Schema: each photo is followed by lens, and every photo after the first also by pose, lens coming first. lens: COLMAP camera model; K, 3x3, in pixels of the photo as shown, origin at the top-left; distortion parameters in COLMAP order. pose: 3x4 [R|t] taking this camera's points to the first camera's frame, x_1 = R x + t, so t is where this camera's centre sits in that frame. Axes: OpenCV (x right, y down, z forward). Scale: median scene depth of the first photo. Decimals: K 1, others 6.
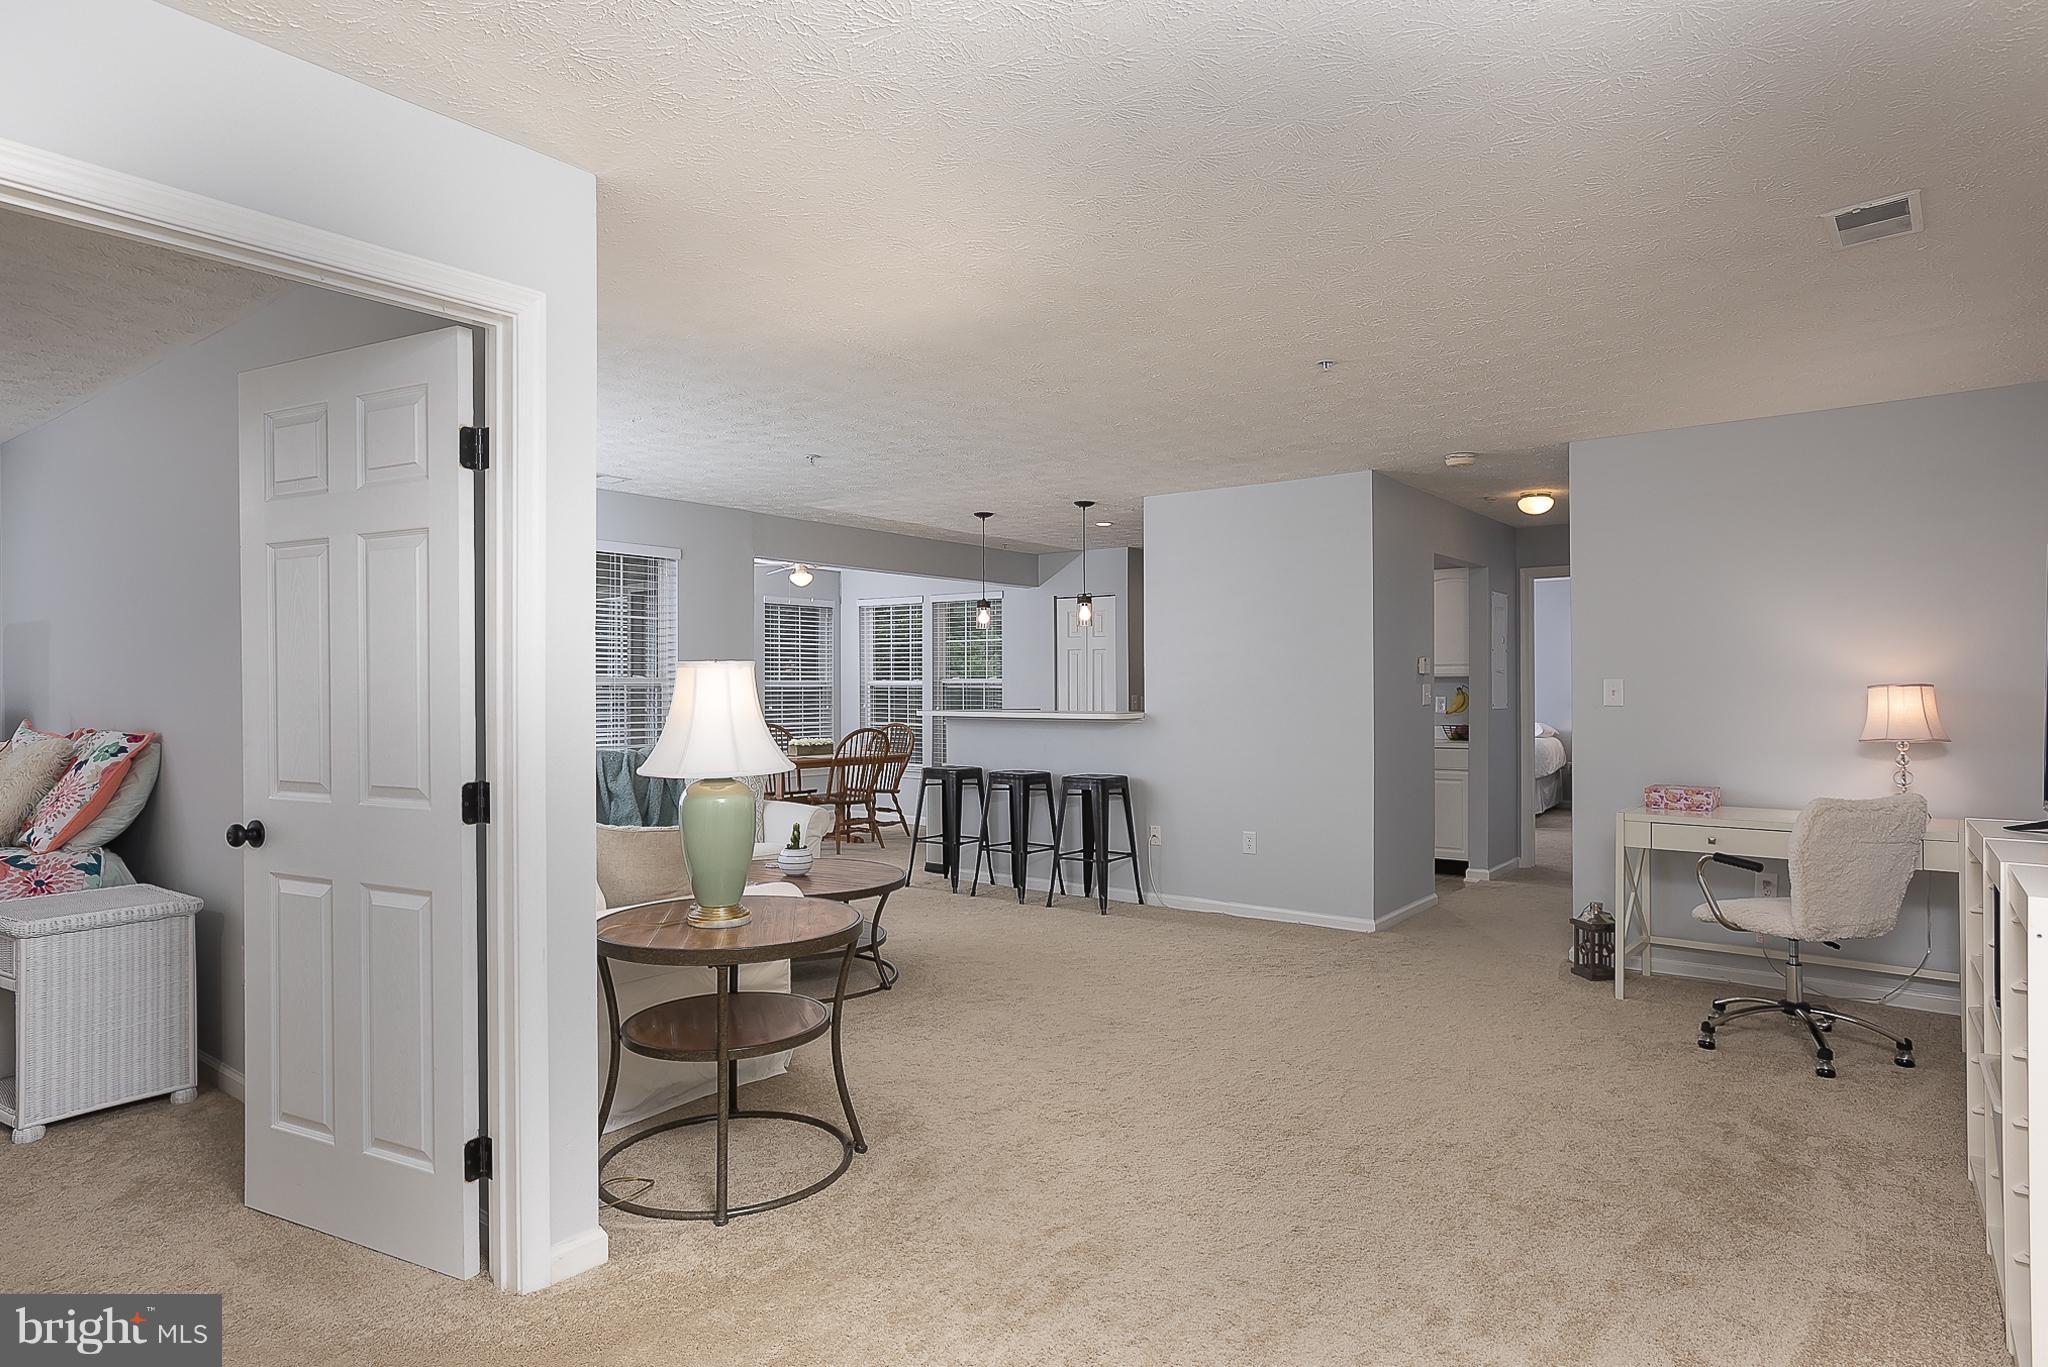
lens RADIAL K [[1142.6, 0, 1024.0], [0, 1142.6, 683.5], [0, 0, 1]] dist [0.003158, 0.000082]
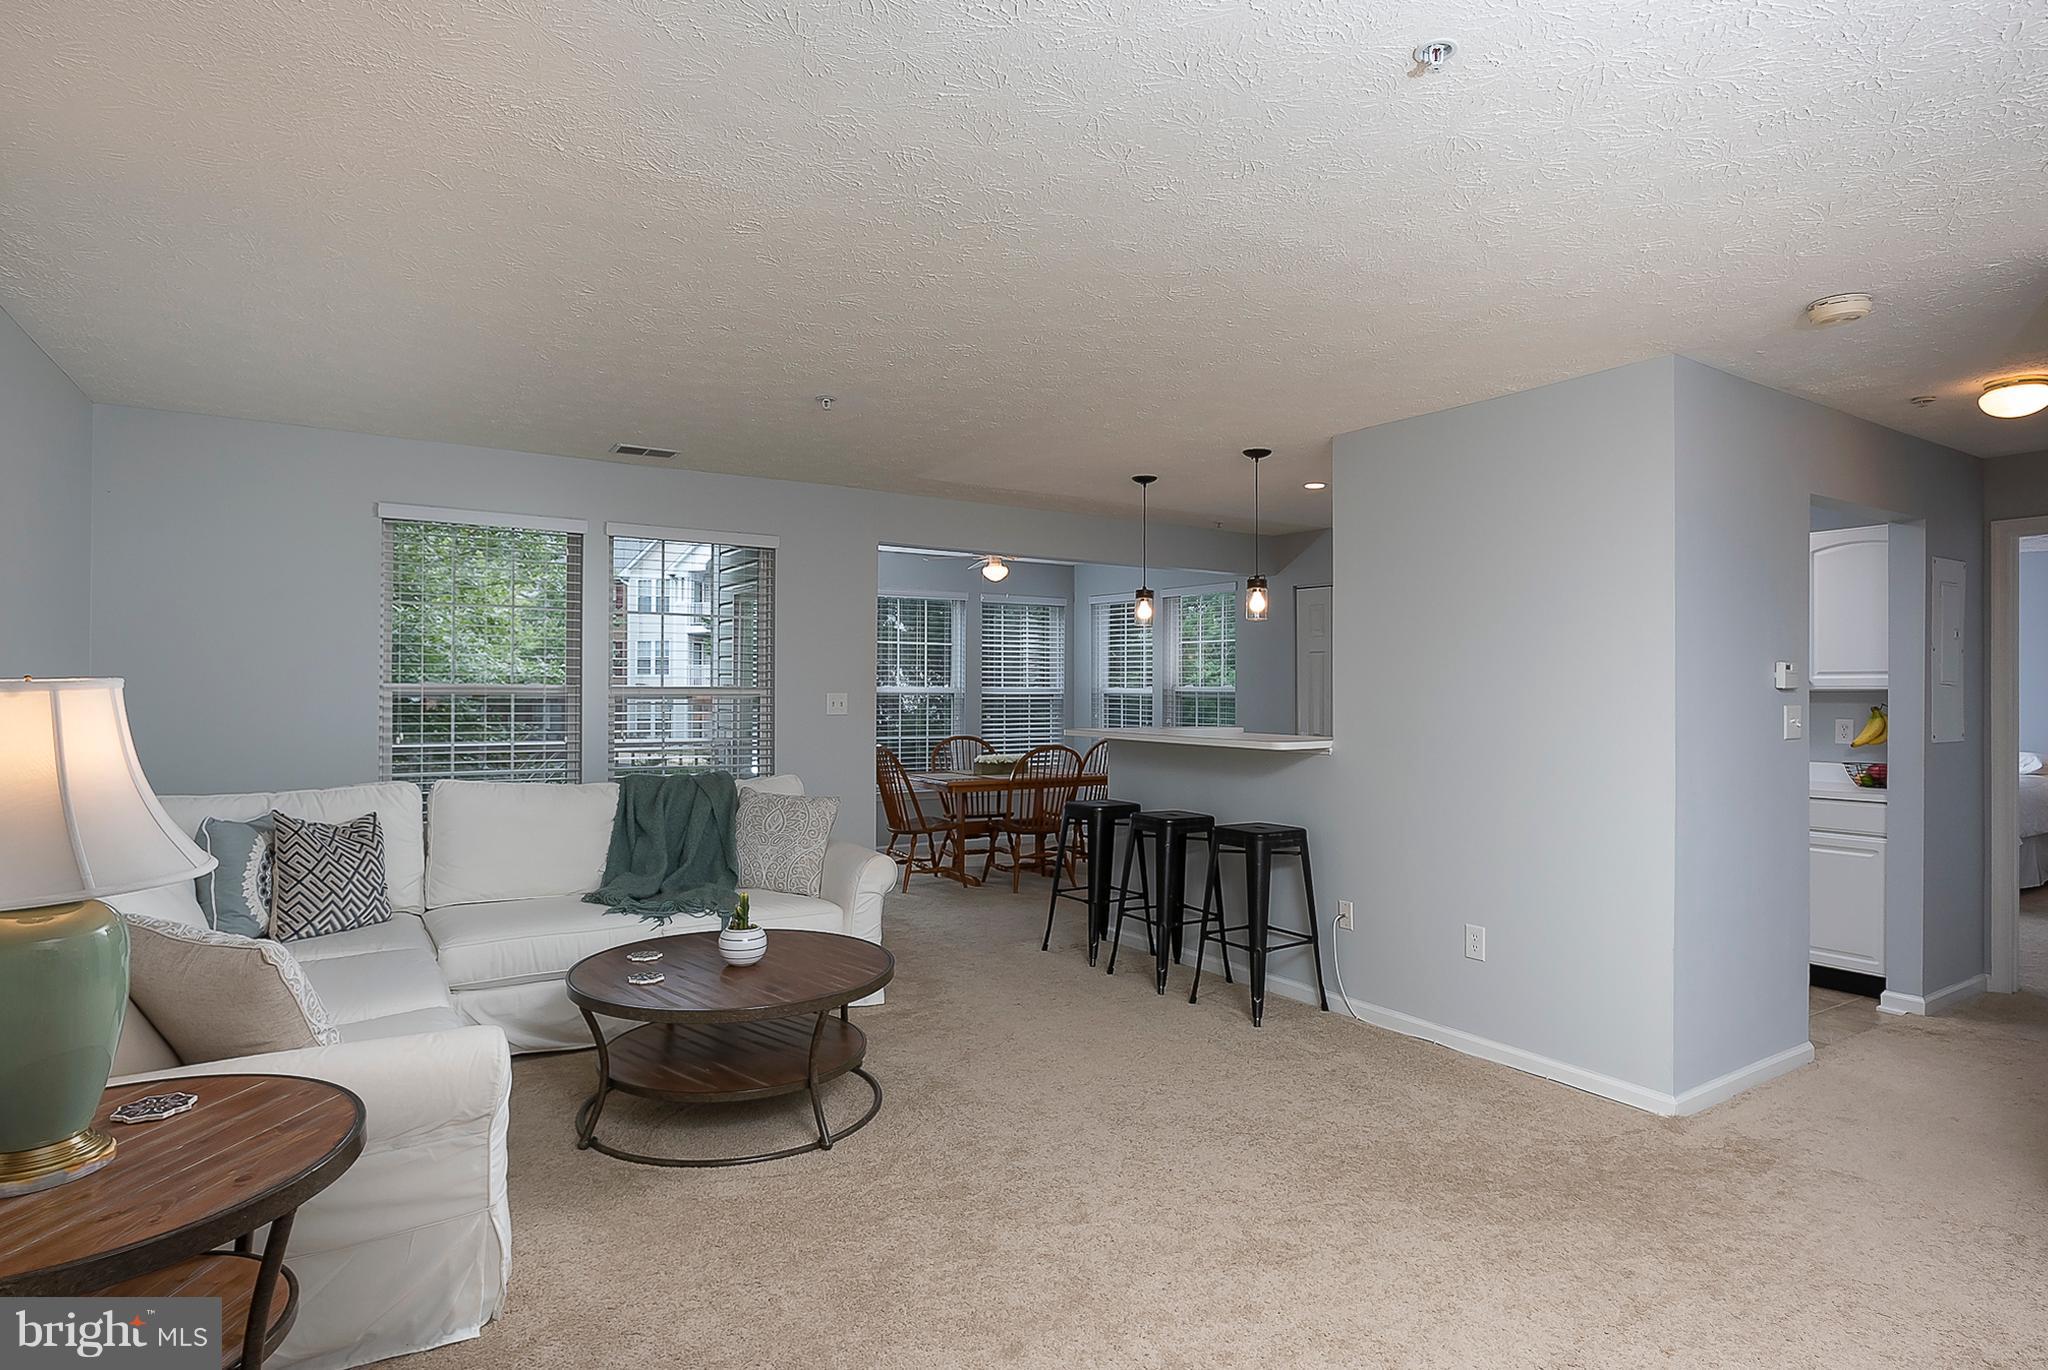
lens RADIAL K [[1099.5, 0, 1024.0], [0, 1099.5, 685.0], [0, 0, 1]] dist [-0.015200, 0.017807]
pose [[0.947028, 0.006258, -0.321091, 0.124600], [-0.006286, 0.999980, 0.000950, -0.007273], [0.321090, 0.001119, 0.947048, 0.255446]]
